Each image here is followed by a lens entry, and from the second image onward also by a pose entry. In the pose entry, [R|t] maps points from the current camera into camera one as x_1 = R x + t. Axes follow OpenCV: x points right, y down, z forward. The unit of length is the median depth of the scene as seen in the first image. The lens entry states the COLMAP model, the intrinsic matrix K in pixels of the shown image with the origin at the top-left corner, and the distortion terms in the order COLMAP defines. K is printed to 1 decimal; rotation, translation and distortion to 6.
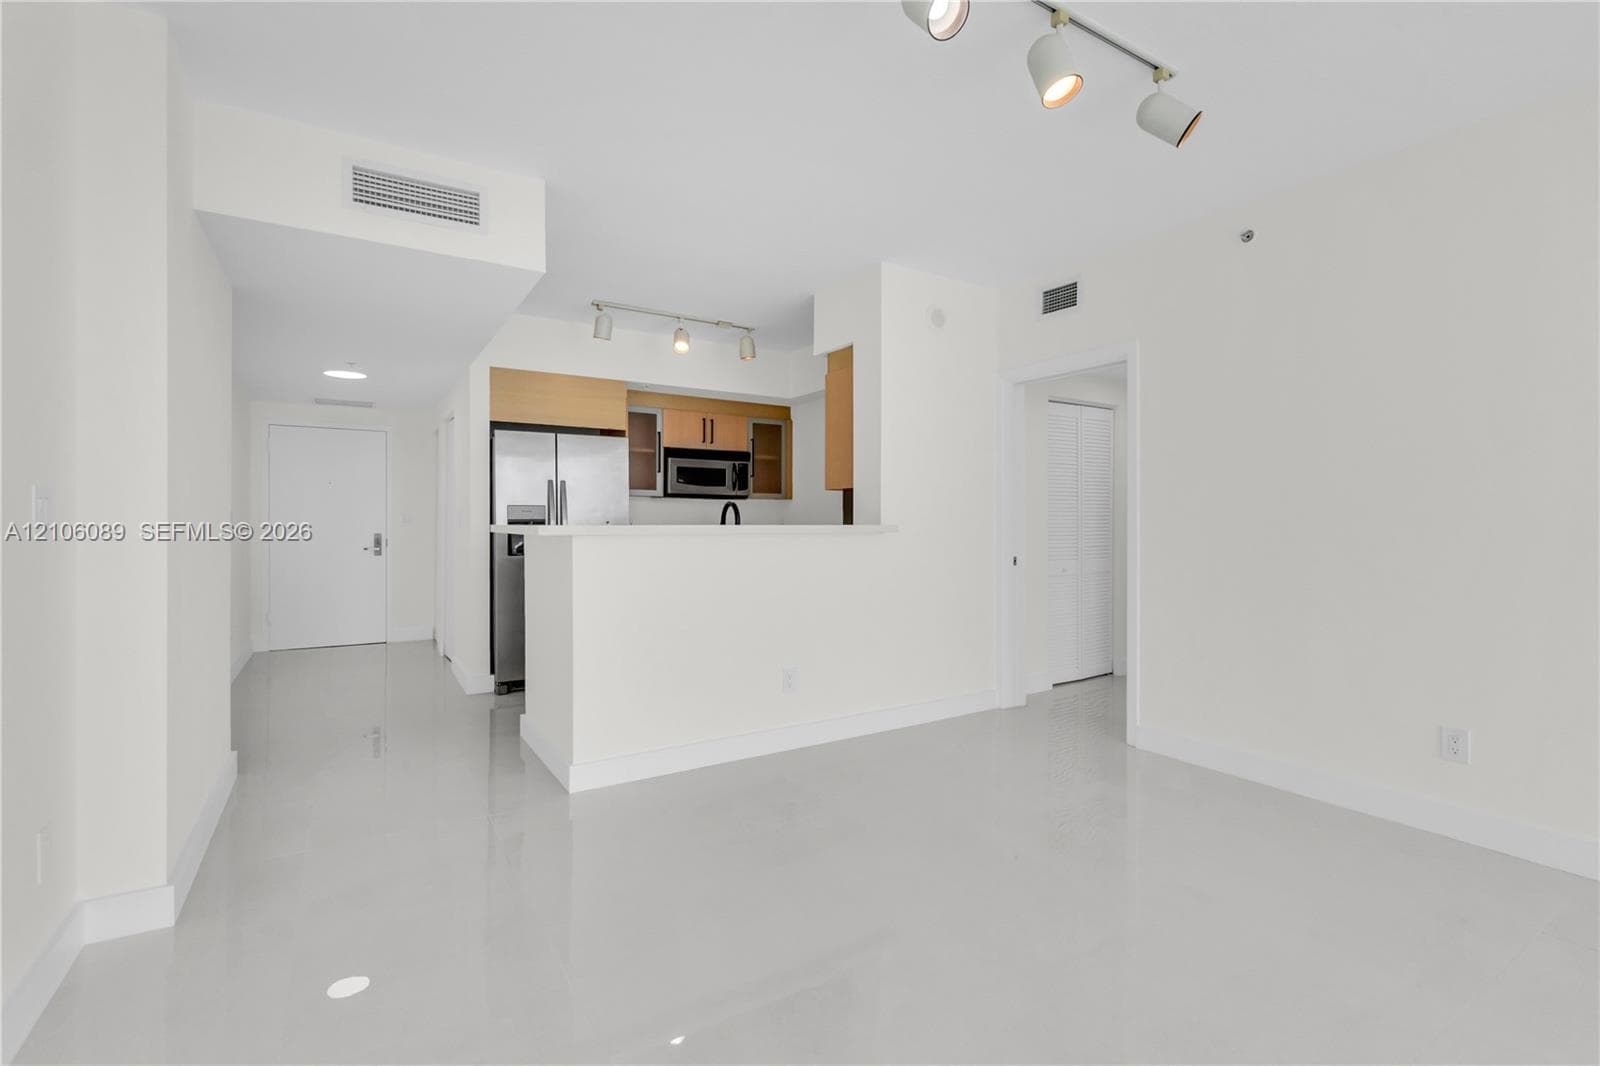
lens RADIAL K [[719.8, 0, 794.0], [0, 719.8, 526.1], [0, 0, 1]] dist [0.002600, 0.000420]
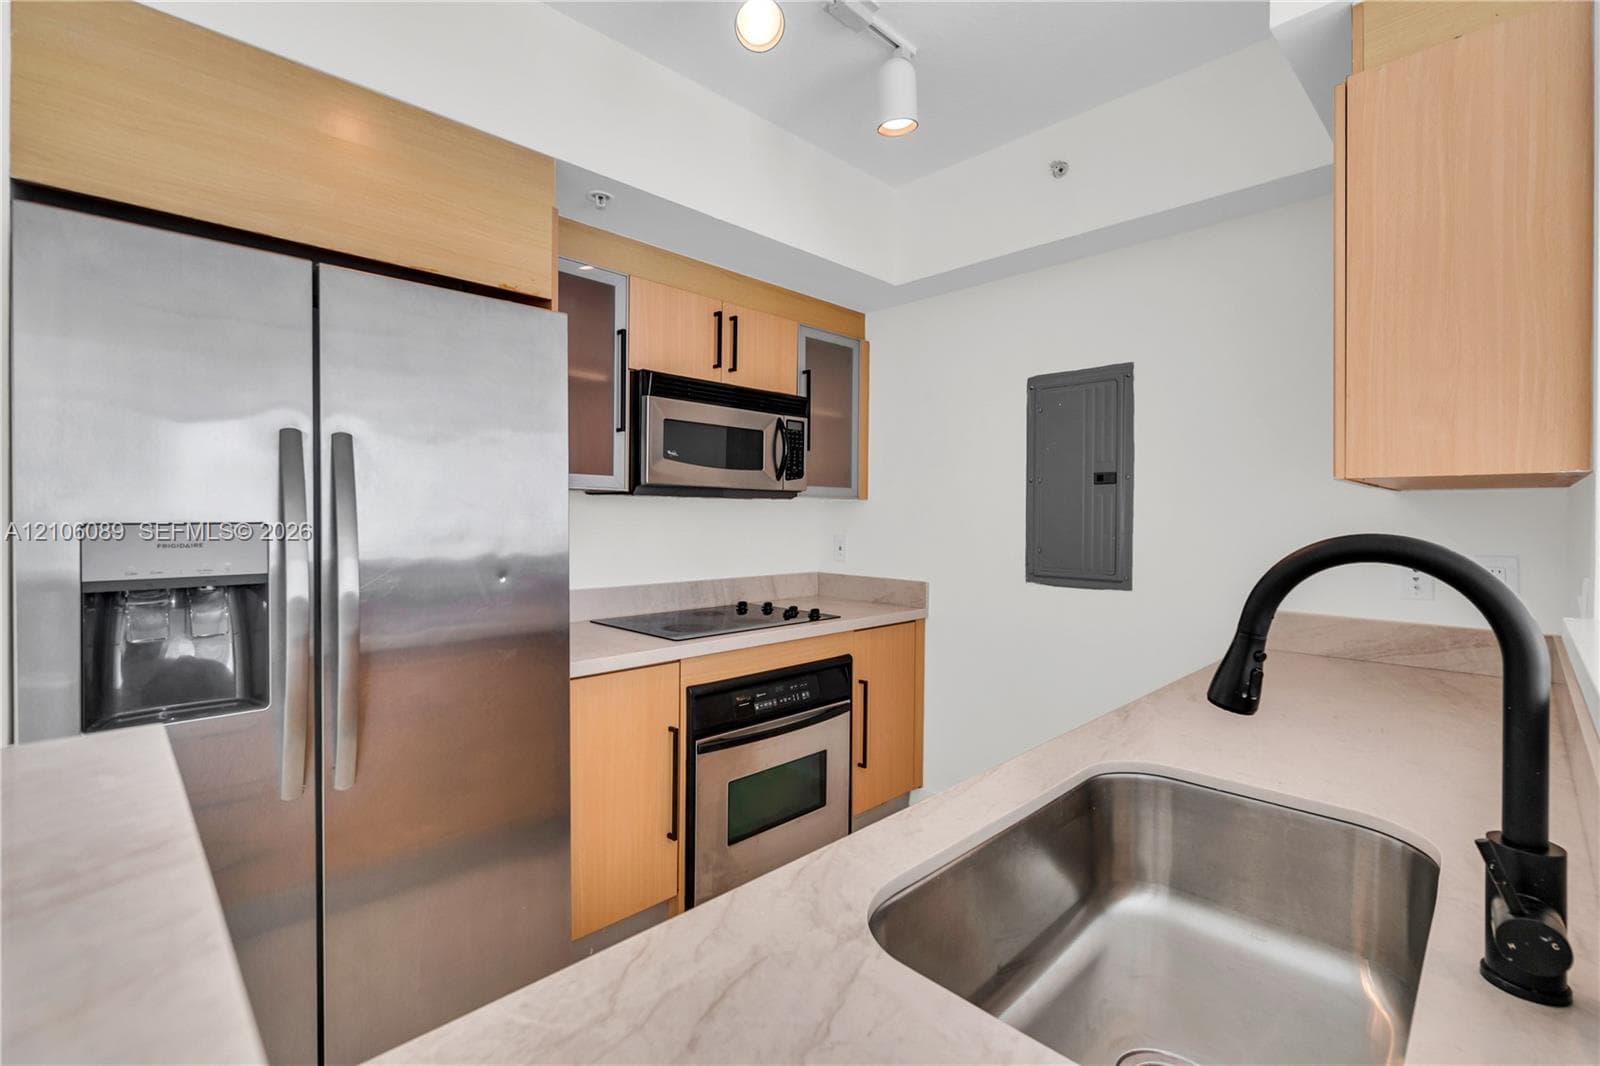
lens RADIAL K [[713.4, 0, 795.6], [0, 713.4, 520.1], [0, 0, 1]] dist [0.001041, 0.000347]
pose [[0.973609, 0.000748, 0.228222, -0.183391], [-0.000963, 0.999999, 0.000831, -0.025940], [-0.228221, -0.001029, 0.973609, 0.593157]]
